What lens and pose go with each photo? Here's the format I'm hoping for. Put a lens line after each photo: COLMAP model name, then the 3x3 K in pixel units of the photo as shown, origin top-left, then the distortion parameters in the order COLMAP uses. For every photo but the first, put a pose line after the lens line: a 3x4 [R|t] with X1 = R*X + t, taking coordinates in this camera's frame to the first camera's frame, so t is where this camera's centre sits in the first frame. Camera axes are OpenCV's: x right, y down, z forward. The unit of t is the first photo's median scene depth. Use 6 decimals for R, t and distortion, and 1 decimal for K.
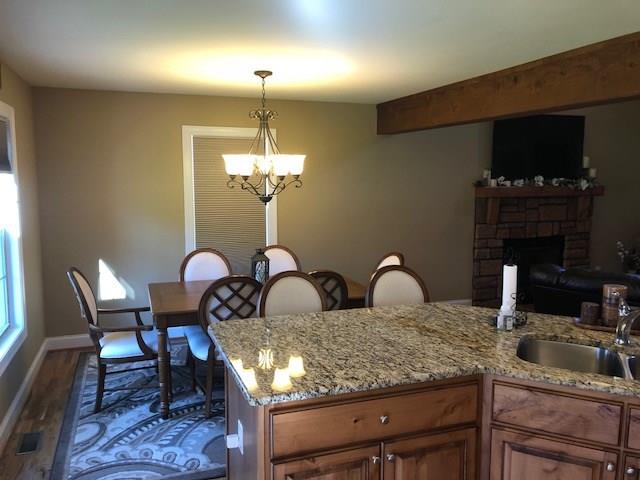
lens RADIAL K [[520.1, 0, 314.8], [0, 520.1, 234.9], [0, 0, 1]] dist [0.046973, -0.056788]
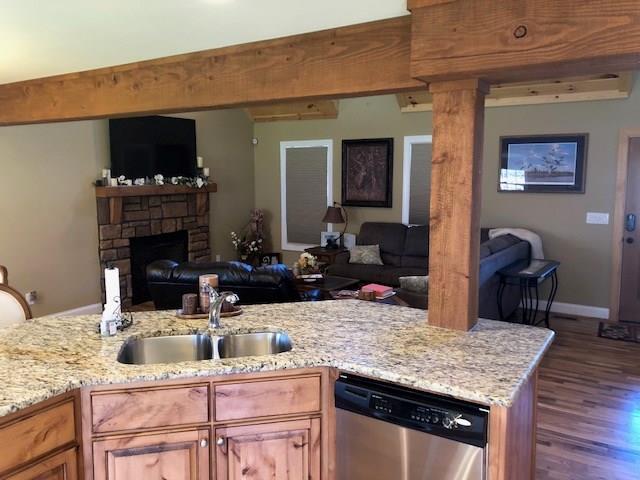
lens RADIAL K [[520.1, 0, 315.1], [0, 520.1, 231.2], [0, 0, 1]] dist [0.046973, -0.056788]
pose [[0.787665, -0.073602, 0.611692, 0.063669], [0.074626, 0.996926, 0.023861, -0.005714], [-0.611568, 0.026853, 0.790736, -0.013516]]
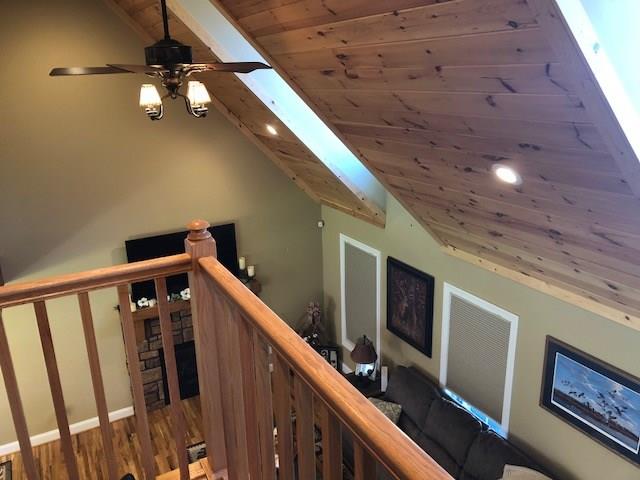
lens RADIAL K [[520.1, 0, 313.2], [0, 520.1, 234.9], [0, 0, 1]] dist [0.046973, -0.056788]
pose [[0.987131, -0.075917, 0.140742, 1.141457], [0.049529, 0.981994, 0.182306, -0.836927], [-0.152048, -0.172989, 0.973117, -0.064260]]
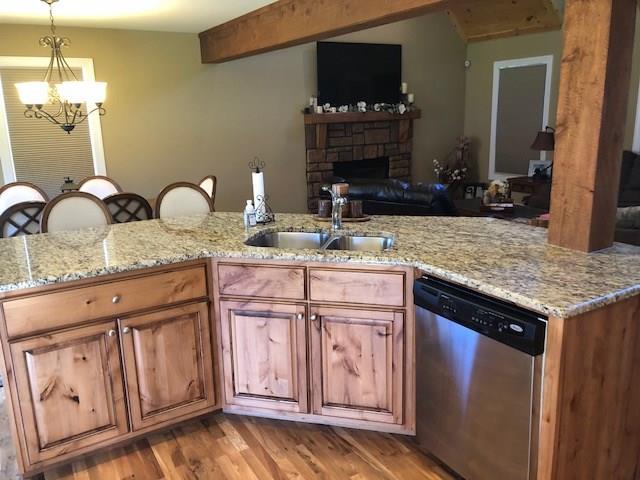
lens RADIAL K [[520.1, 0, 311.4], [0, 520.1, 231.7], [0, 0, 1]] dist [0.046973, -0.056788]
pose [[0.979412, -0.074558, 0.187597, 0.214692], [0.053222, 0.991786, 0.116310, 0.049625], [-0.194728, -0.103931, 0.975336, -0.144901]]
